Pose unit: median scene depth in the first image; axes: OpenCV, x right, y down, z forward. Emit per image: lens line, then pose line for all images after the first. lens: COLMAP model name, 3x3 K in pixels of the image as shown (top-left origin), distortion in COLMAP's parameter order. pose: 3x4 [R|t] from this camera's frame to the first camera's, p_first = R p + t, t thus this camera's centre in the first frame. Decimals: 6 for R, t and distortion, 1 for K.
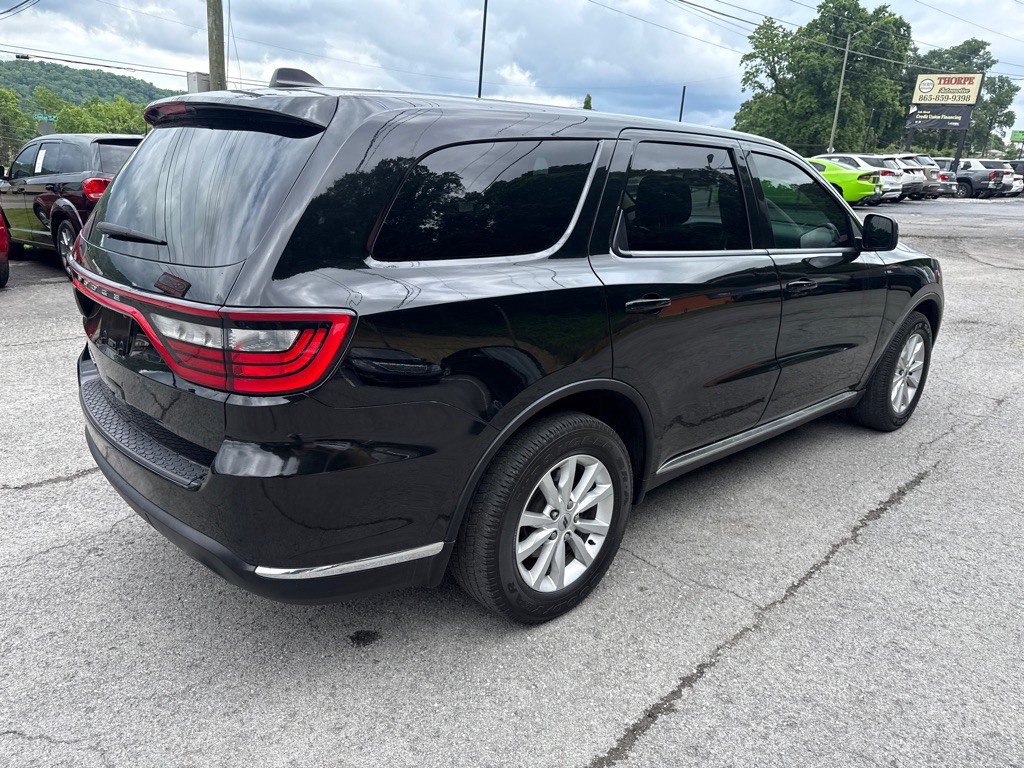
lens RADIAL K [[741.3, 0, 538.7], [0, 741.3, 381.0], [0, 0, 1]] dist [0.028668, -0.041768]
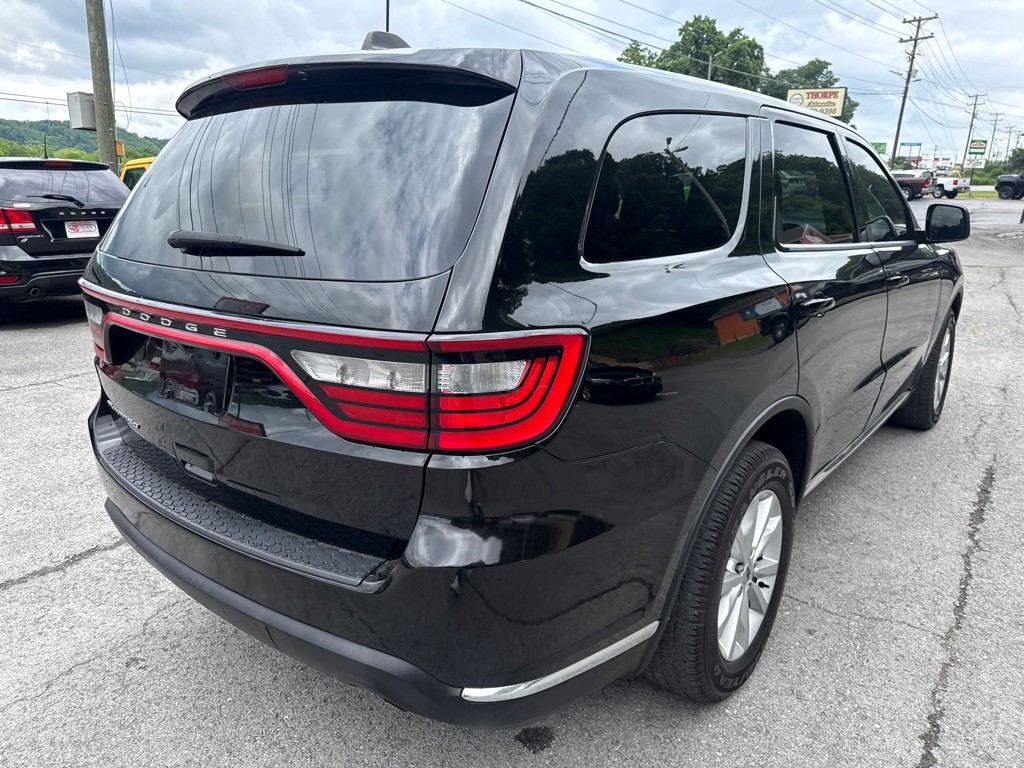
lens RADIAL K [[735.3, 0, 548.3], [0, 735.3, 402.6], [0, 0, 1]] dist [-0.008507, -0.005464]
pose [[0.986925, -0.073571, 0.143410, -0.290668], [0.072718, 0.997290, 0.011187, -0.023734], [-0.143845, -0.000612, 0.989600, 0.201137]]
